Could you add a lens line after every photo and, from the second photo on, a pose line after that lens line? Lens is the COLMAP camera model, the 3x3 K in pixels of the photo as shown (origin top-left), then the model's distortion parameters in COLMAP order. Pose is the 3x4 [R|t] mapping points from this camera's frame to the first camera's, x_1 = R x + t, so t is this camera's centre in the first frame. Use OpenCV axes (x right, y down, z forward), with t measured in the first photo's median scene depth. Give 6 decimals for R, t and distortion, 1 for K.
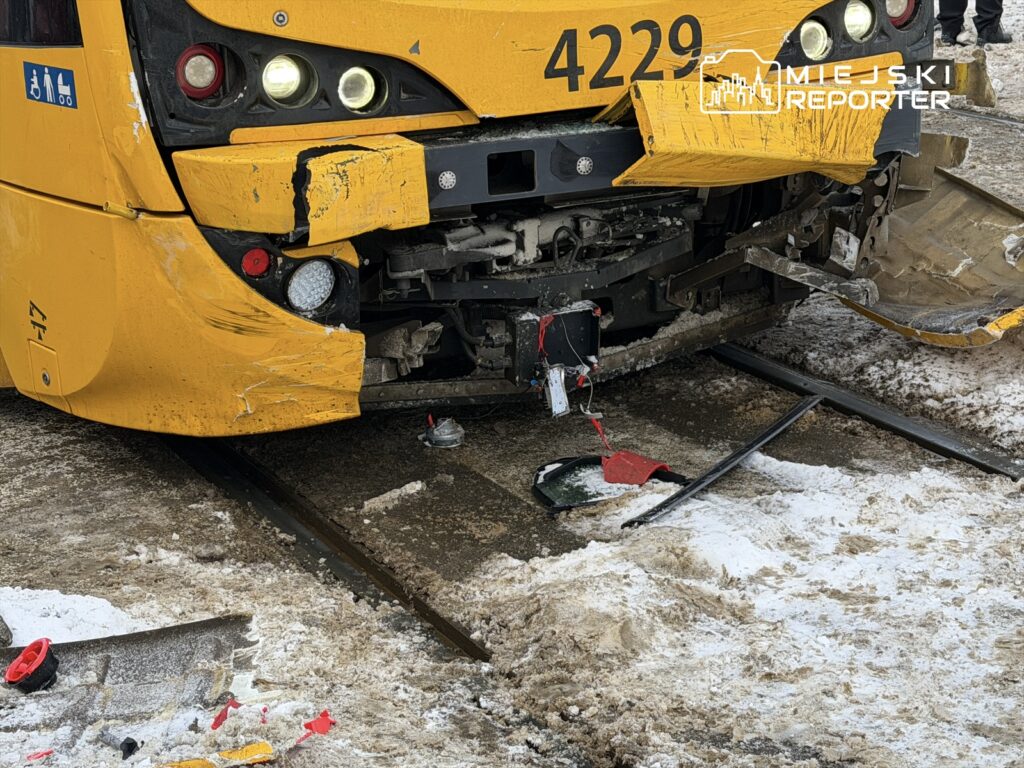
lens RADIAL K [[2094.3, 0, 512.0], [0, 2094.3, 384.0], [0, 0, 1]] dist [0.079477, 0.329589]
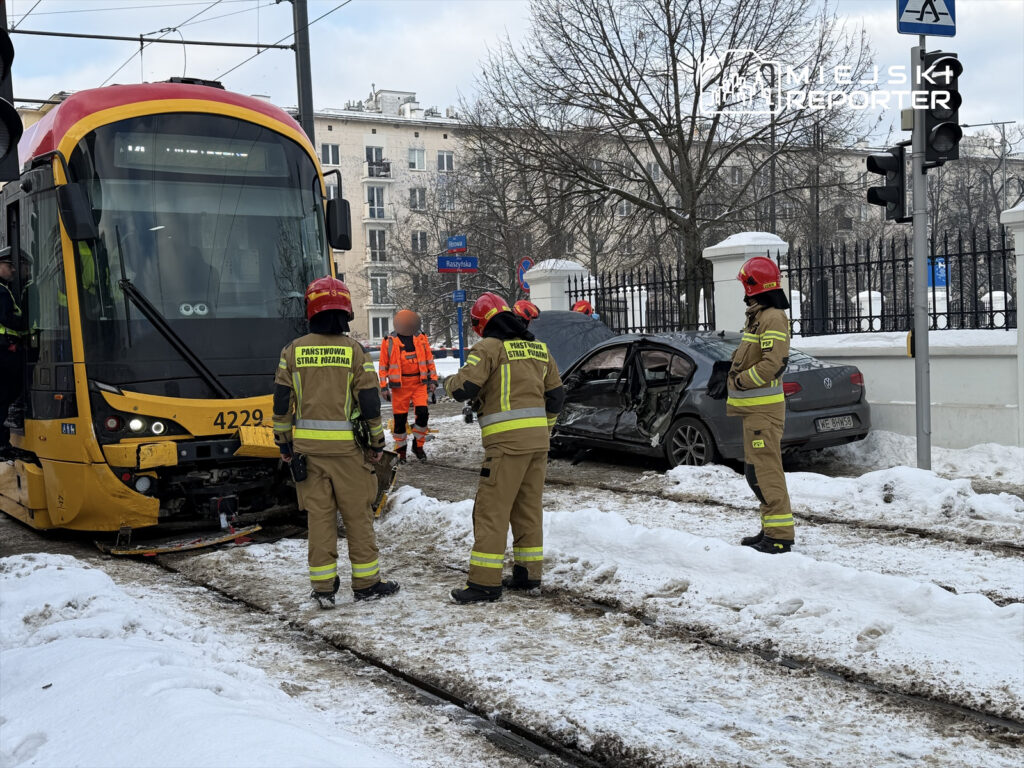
lens RADIAL K [[1204.9, 0, 515.0], [0, 1204.9, 390.4], [0, 0, 1]] dist [0.182646, -0.389460]
pose [[0.993614, 0.002693, 0.112796, 0.290278], [0.024087, 0.971607, -0.235373, 0.295964], [-0.110227, 0.236587, 0.965338, -1.071272]]
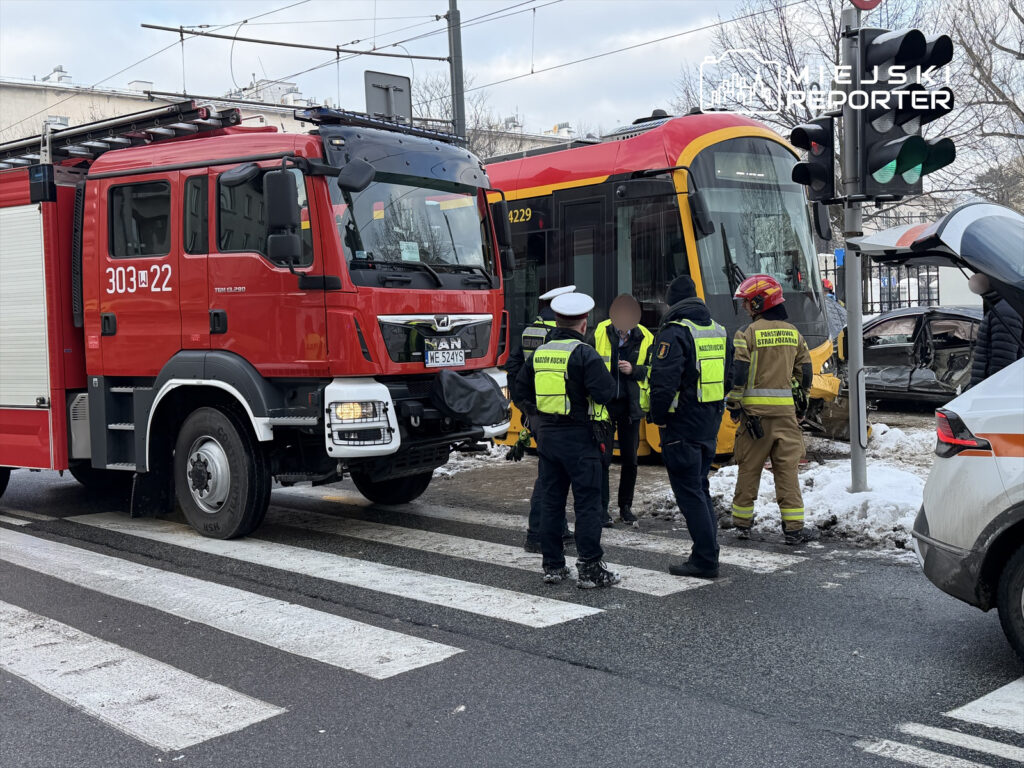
lens RADIAL K [[1204.9, 0, 515.0], [0, 1204.9, 390.4], [0, 0, 1]] dist [0.182646, -0.389460]
pose [[0.958369, -0.011641, 0.285297, -1.357226], [0.076494, 0.973114, -0.217251, 0.440036], [-0.275097, 0.230030, 0.933492, -1.375513]]
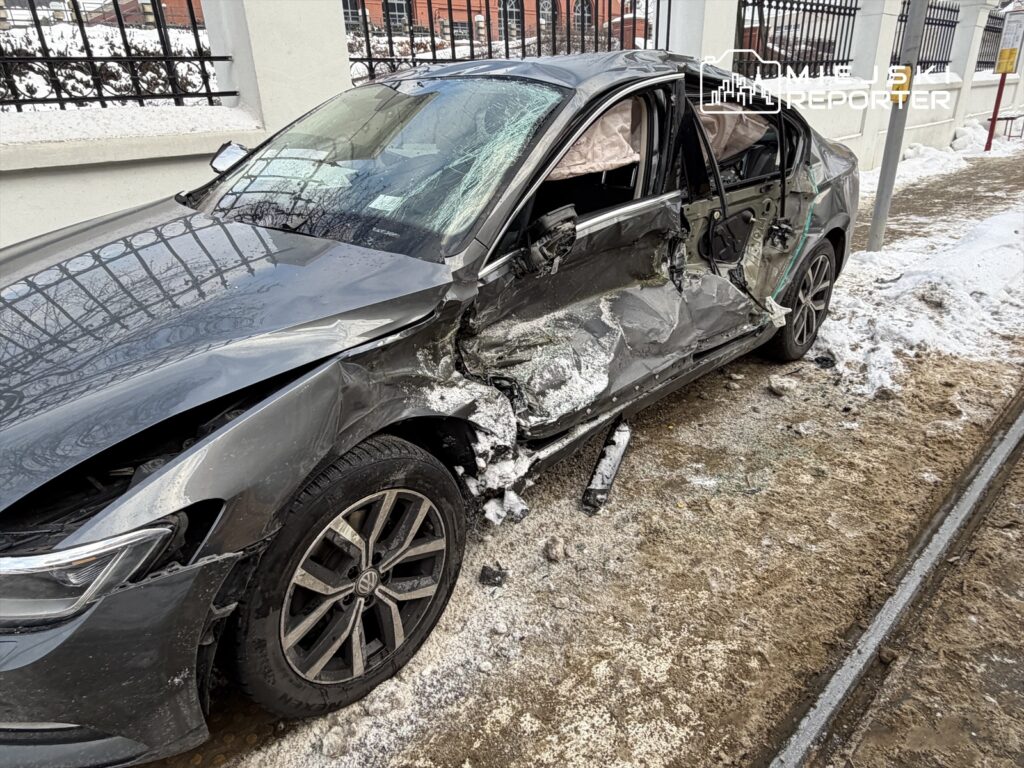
lens RADIAL K [[644.2, 0, 512.0], [0, 644.2, 384.0], [0, 0, 1]] dist [0.003770, 0.000303]
pose [[-0.299766, -0.341248, 0.890893, 0.384889], [0.310665, 0.848021, 0.429358, -0.564081], [-0.902013, 0.405476, -0.148194, 2.032719]]
